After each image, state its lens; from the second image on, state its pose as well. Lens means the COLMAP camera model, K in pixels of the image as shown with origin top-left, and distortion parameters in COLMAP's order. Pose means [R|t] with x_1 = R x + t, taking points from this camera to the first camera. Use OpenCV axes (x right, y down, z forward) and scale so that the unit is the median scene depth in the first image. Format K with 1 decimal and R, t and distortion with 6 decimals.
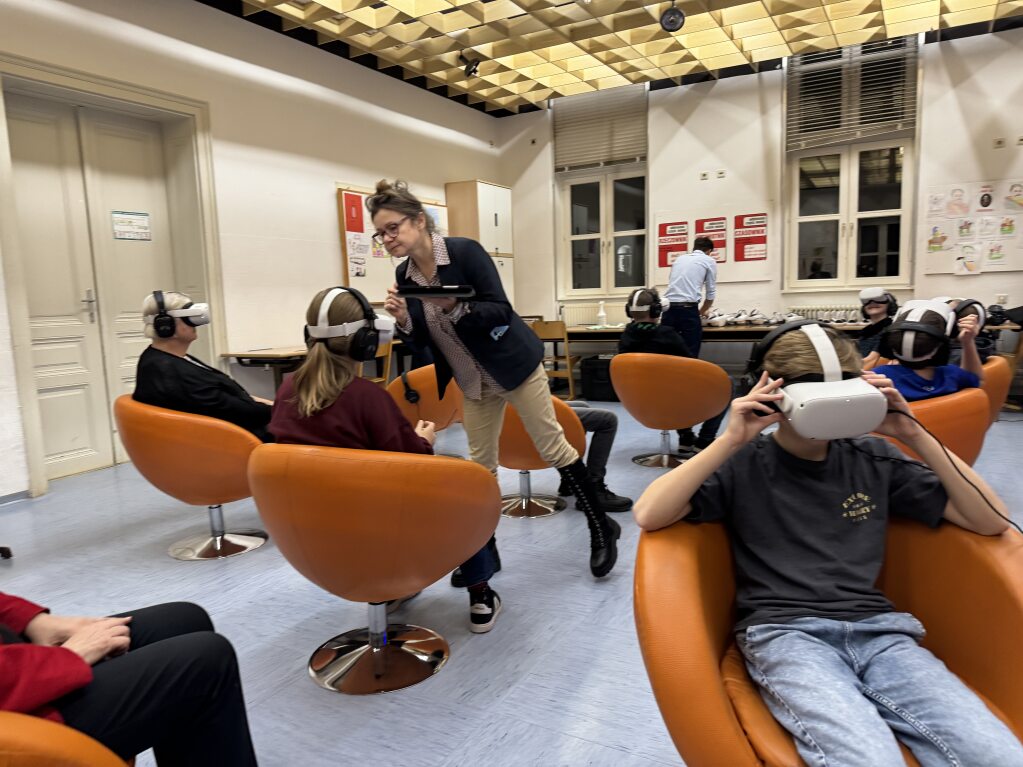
lens RADIAL K [[720.5, 0, 504.3], [0, 720.5, 384.7], [0, 0, 1]] dist [0.040998, -0.049907]
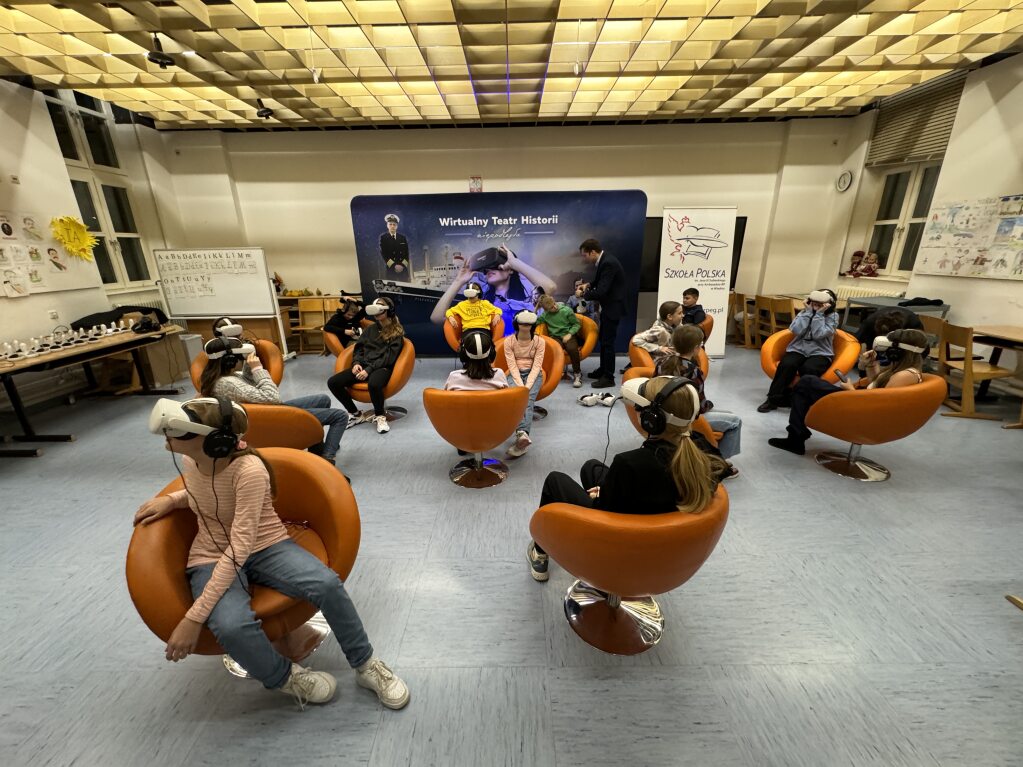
lens RADIAL K [[410.3, 0, 510.5], [0, 410.3, 383.8], [0, 0, 1]] dist [-0.002086, 0.000123]
pose [[-0.486550, -0.237014, 0.840888, -0.273939], [0.137446, 0.929745, 0.341588, -0.126284], [-0.862773, 0.281776, -0.419791, 0.592014]]
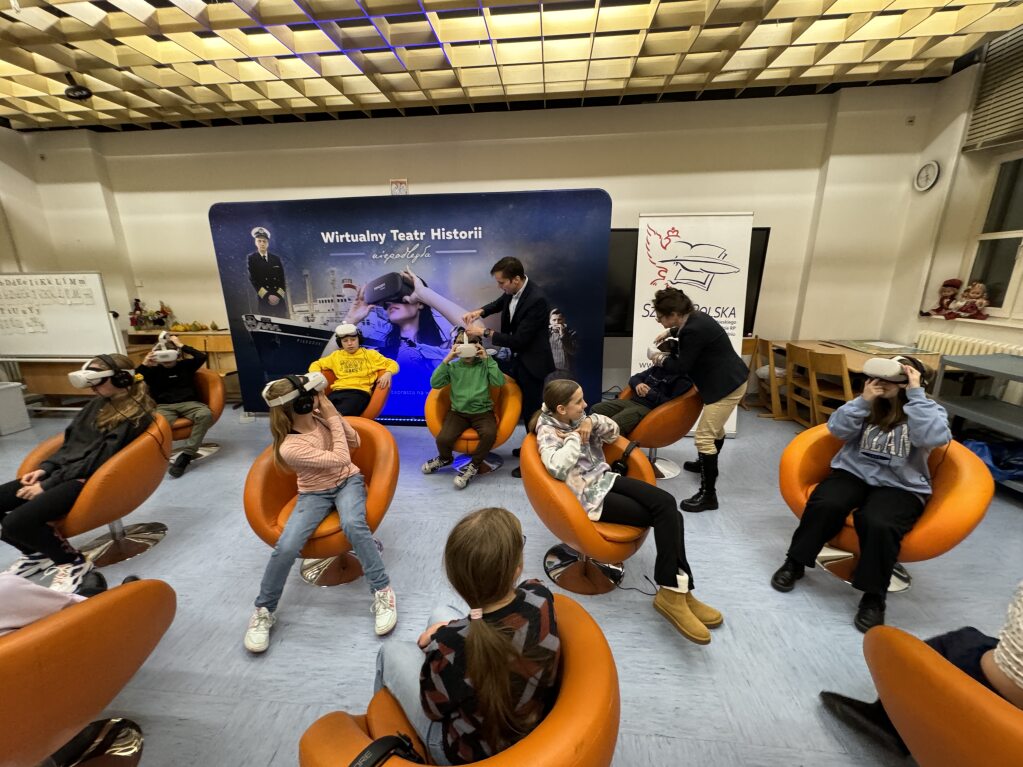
lens RADIAL K [[410.3, 0, 510.7], [0, 410.3, 384.1], [0, 0, 1]] dist [-0.002086, 0.000123]
pose [[-0.399590, -0.204743, 0.893537, -0.134378], [0.136795, 0.950506, 0.278972, -0.095416], [-0.906430, 0.233706, -0.351805, 0.313209]]
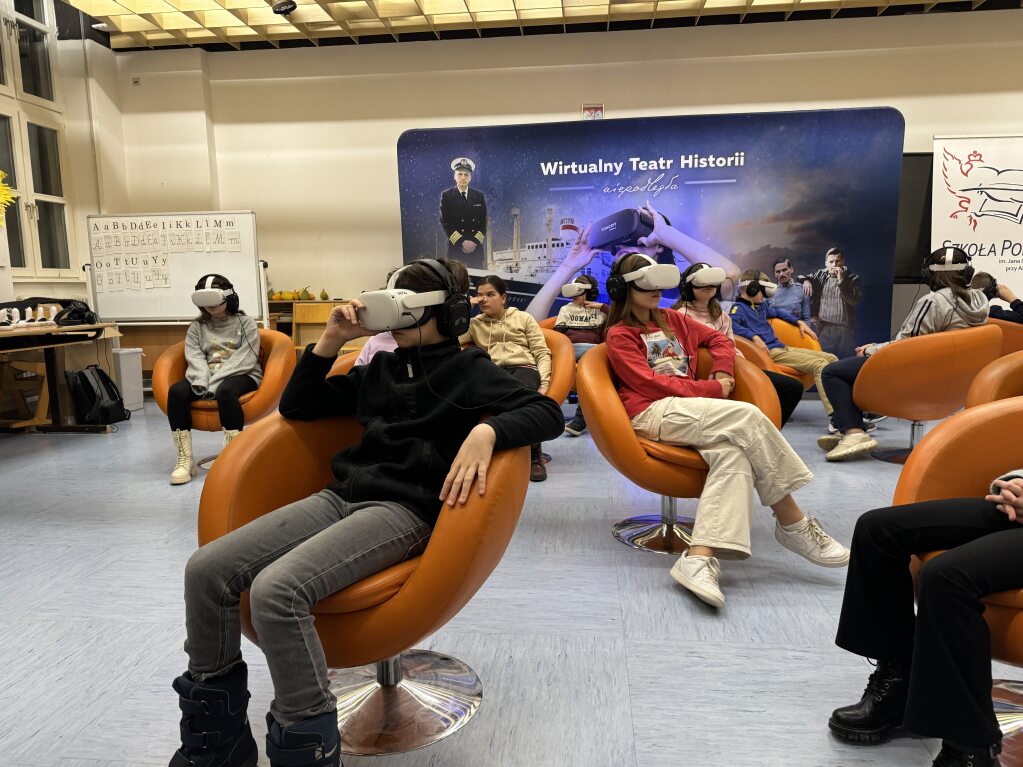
lens RADIAL K [[720.5, 0, 517.2], [0, 720.5, 389.3], [0, 0, 1]] dist [0.040998, -0.049907]
pose [[-0.395234, -0.094281, 0.913729, -0.248472], [0.143100, 0.976255, 0.162630, -0.058770], [-0.907366, 0.195032, -0.372357, 0.673149]]
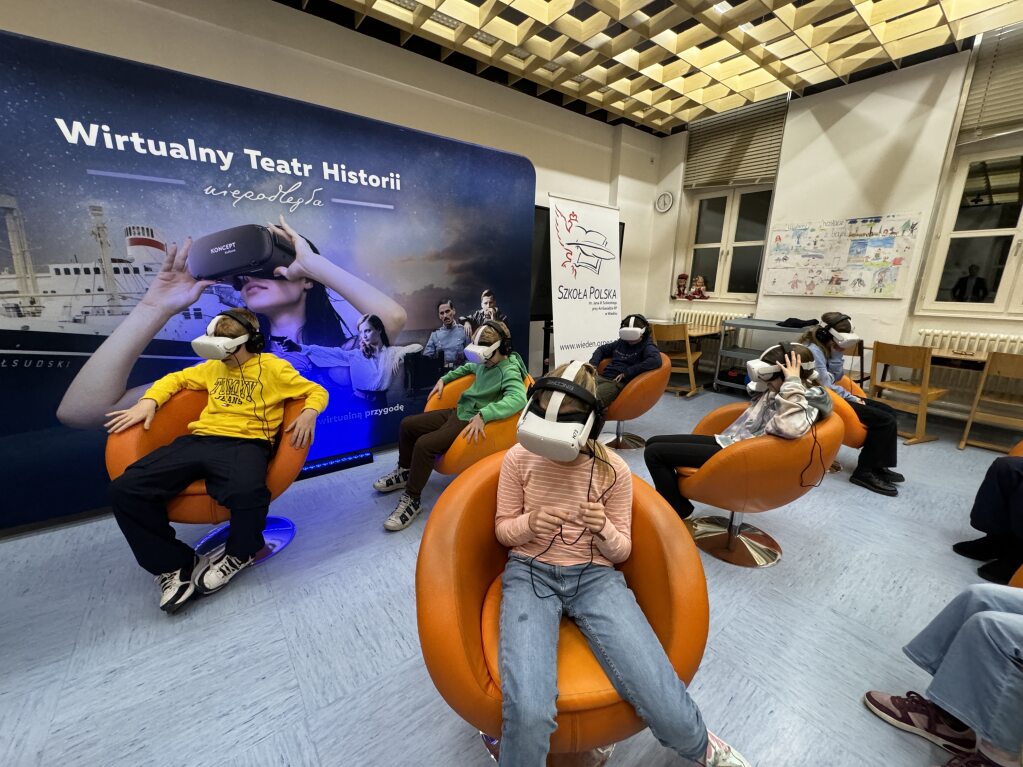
lens RADIAL K [[410.3, 0, 511.9], [0, 410.3, 384.0], [0, 0, 1]] dist [-0.002086, 0.000123]
pose [[-0.920140, -0.078718, 0.383596, 0.132810], [0.059932, 0.939737, 0.336605, -0.084674], [-0.386976, 0.332714, -0.859971, 0.462760]]
